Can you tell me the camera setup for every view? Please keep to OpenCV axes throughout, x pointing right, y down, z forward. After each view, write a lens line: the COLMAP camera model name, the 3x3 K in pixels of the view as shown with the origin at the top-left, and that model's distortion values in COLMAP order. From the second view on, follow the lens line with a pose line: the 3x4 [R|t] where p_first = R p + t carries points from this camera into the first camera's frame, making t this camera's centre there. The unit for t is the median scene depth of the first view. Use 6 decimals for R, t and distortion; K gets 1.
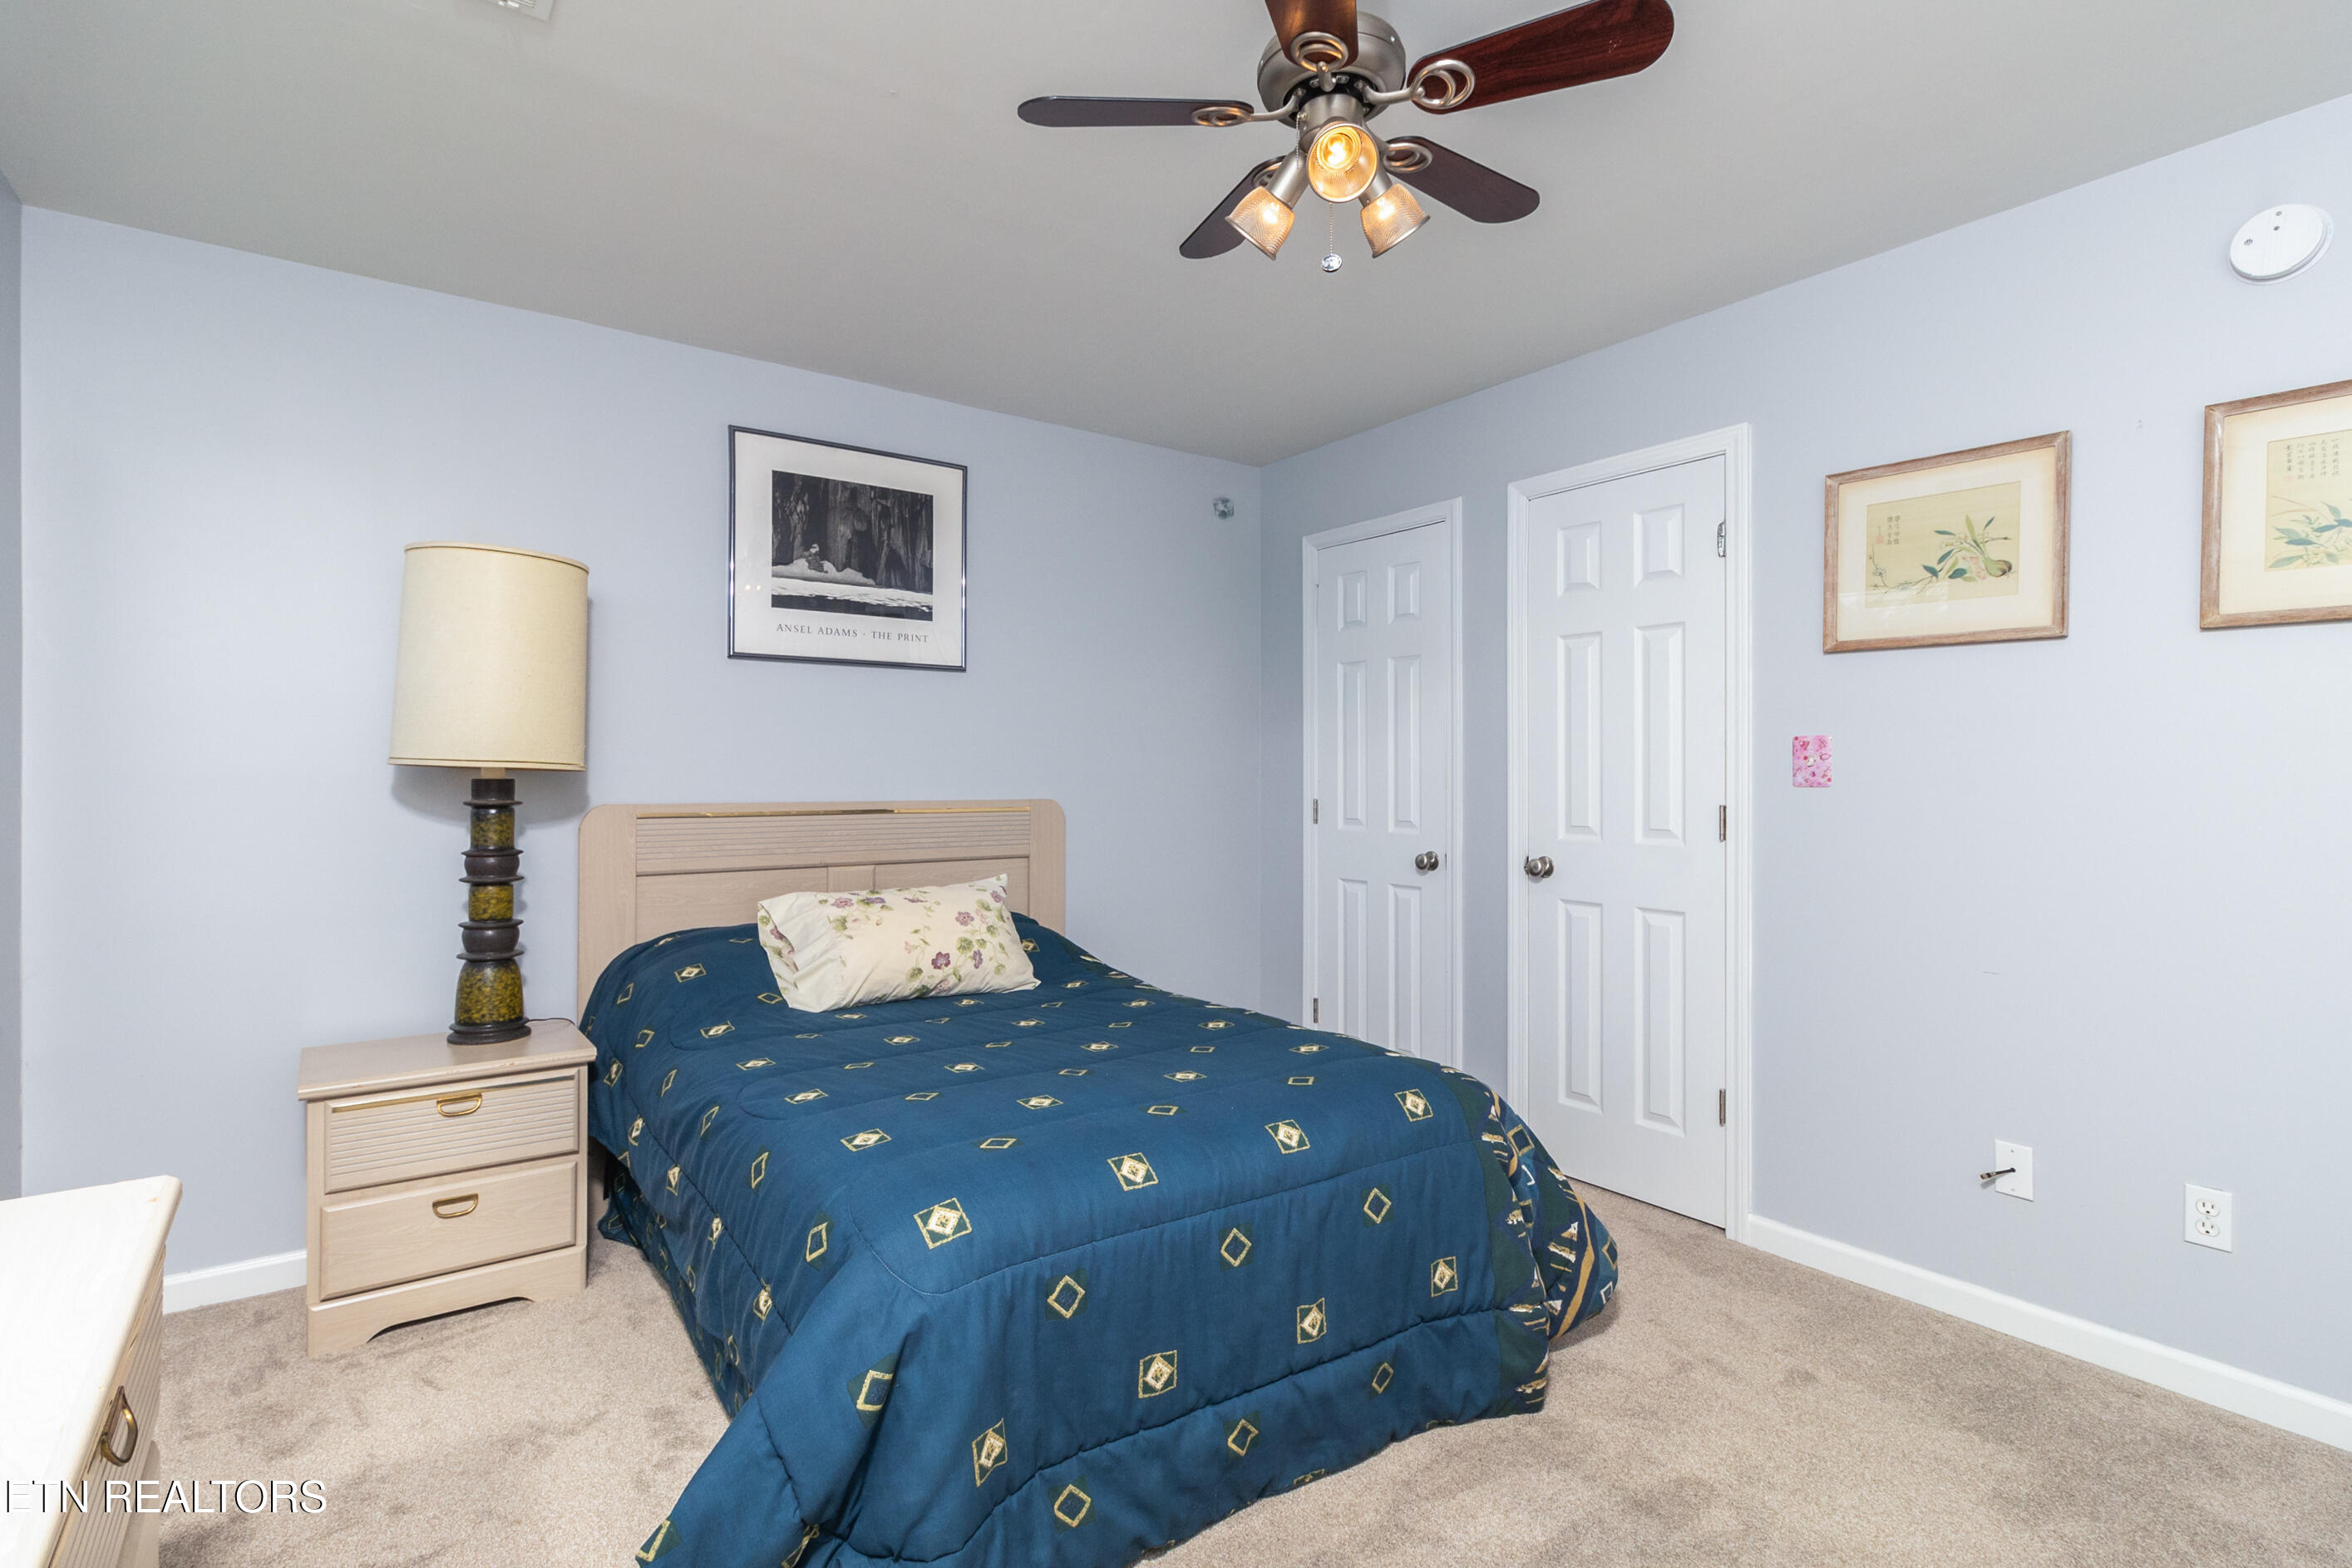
lens RADIAL K [[1102.8, 0, 1158.8], [0, 1102.8, 783.6], [0, 0, 1]] dist [-0.003662, 0.000163]
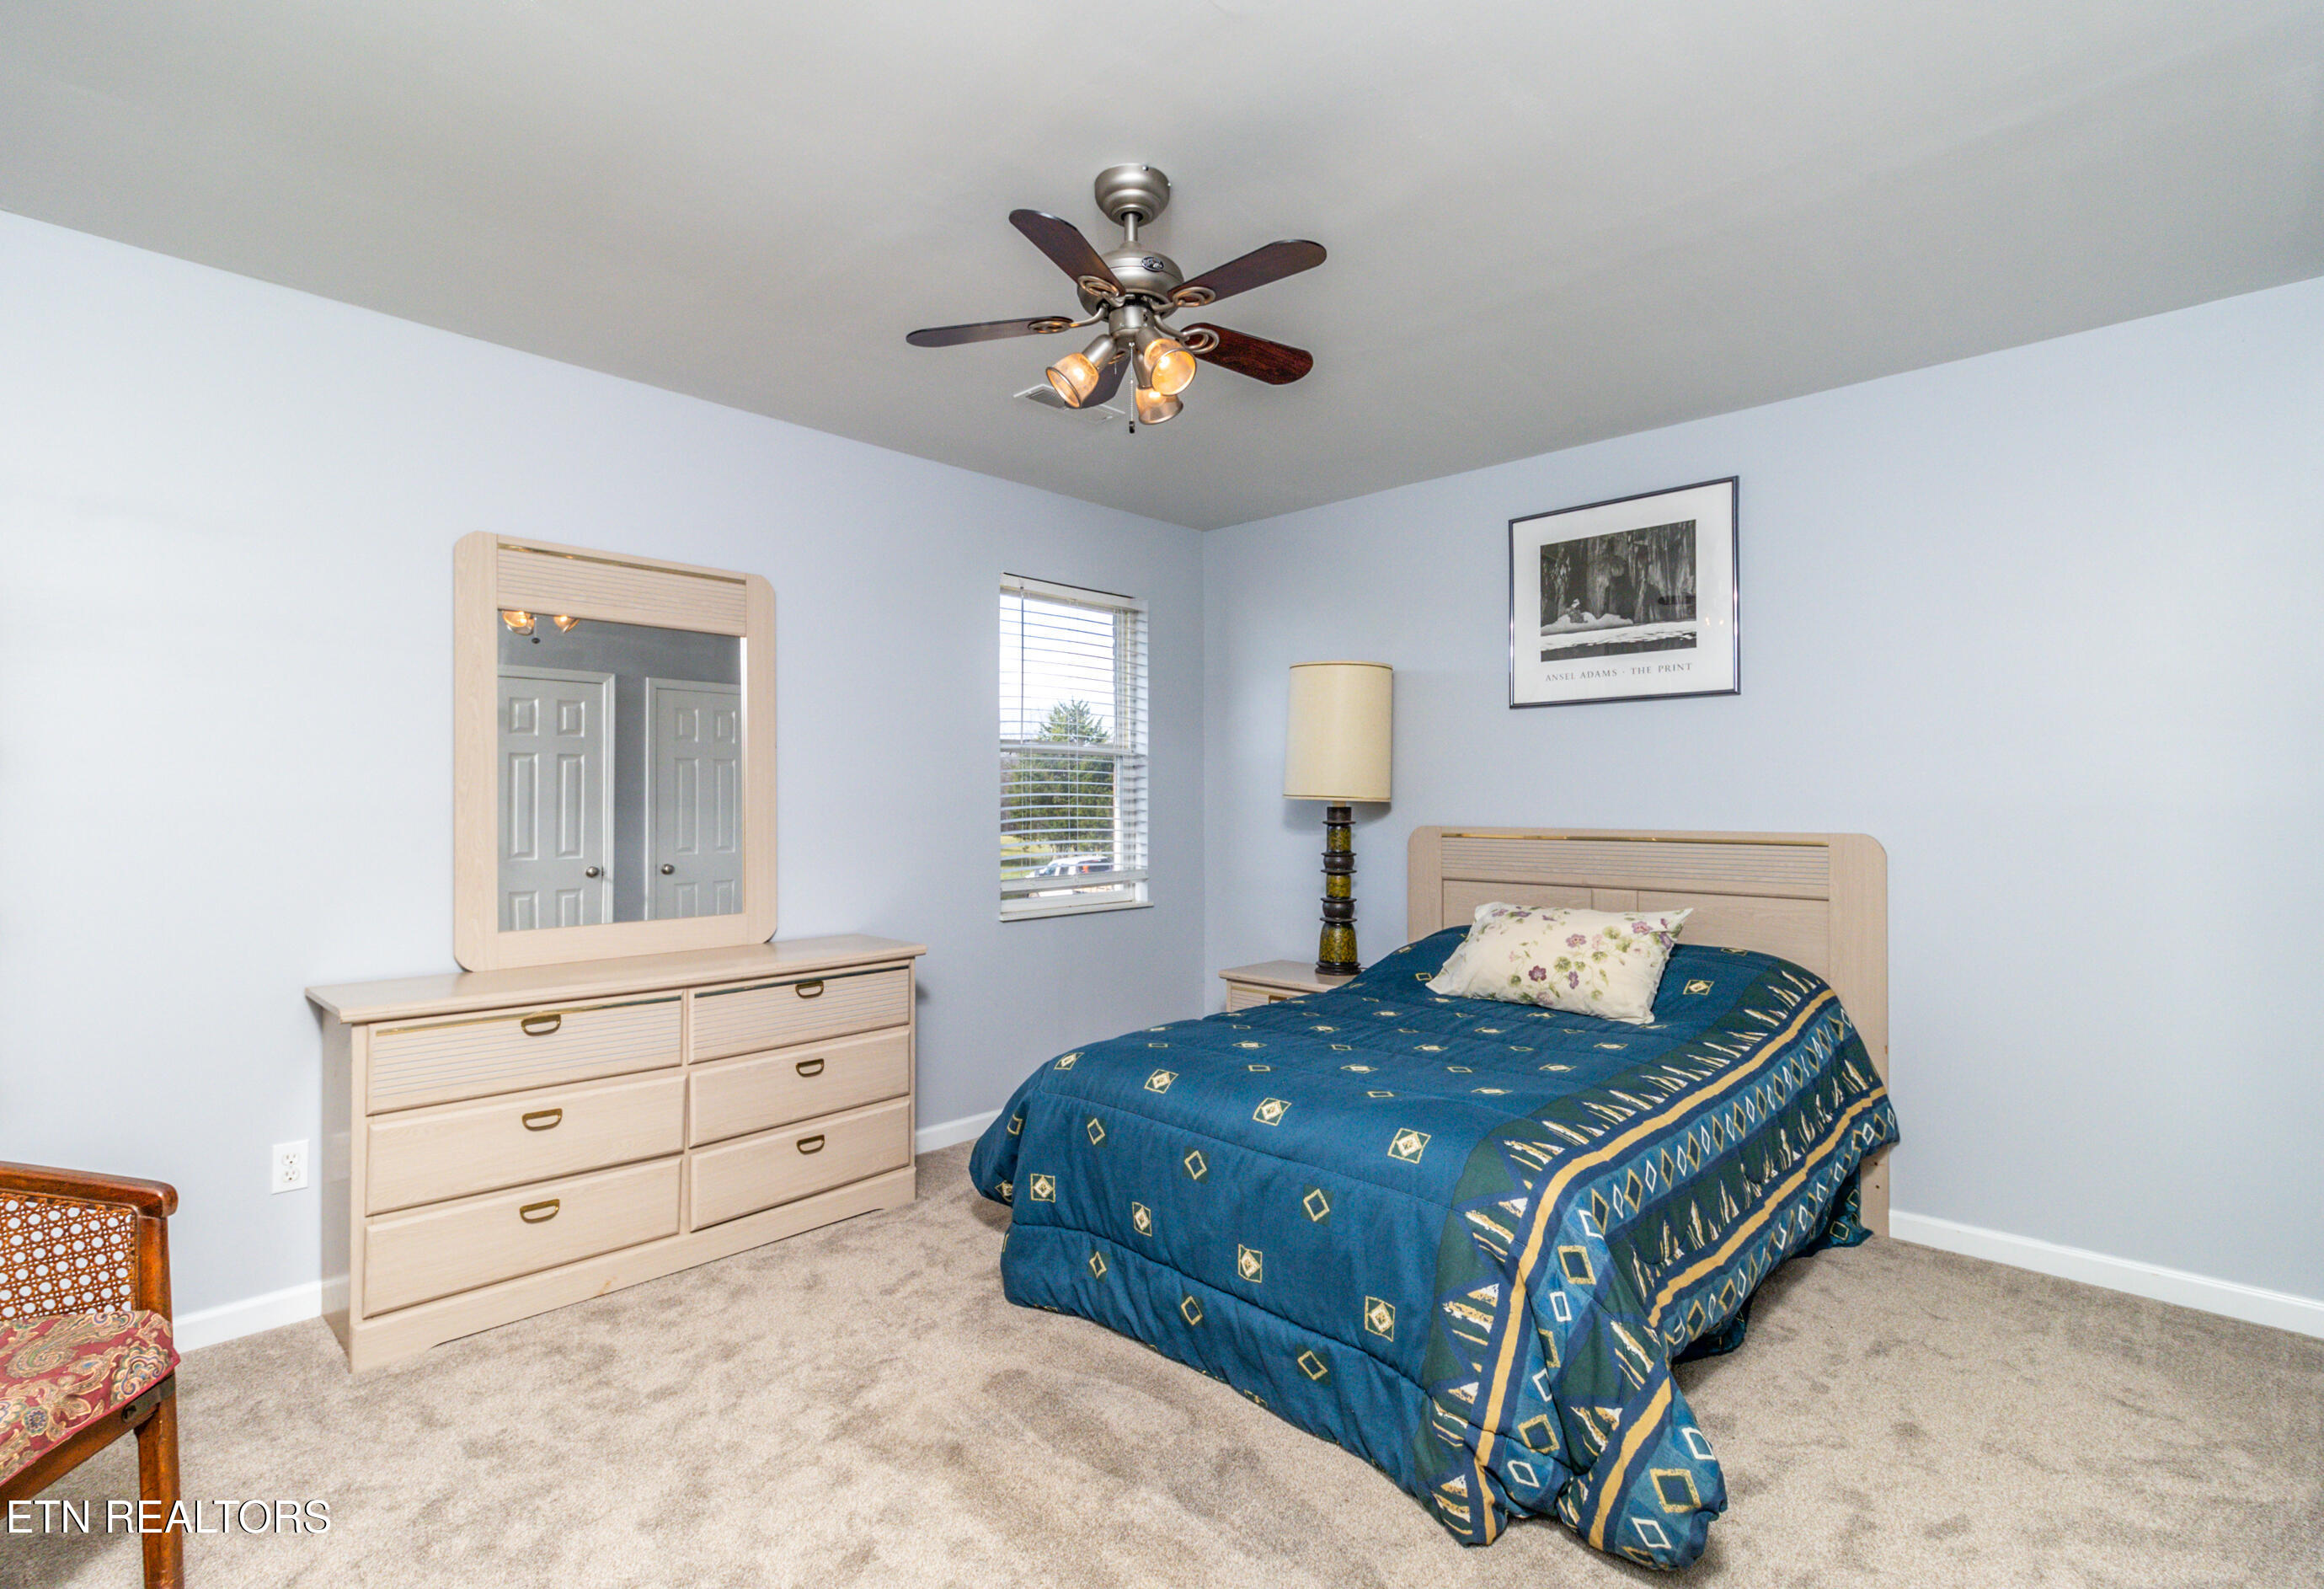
lens RADIAL K [[1106.1, 0, 1160.6], [0, 1106.1, 797.2], [0, 0, 1]] dist [-0.002820, -0.000040]
pose [[0.183280, -0.006225, -0.983041, 0.773933], [-0.007172, 0.999945, -0.007669, -0.003770], [0.983035, 0.008456, 0.183226, 0.406122]]
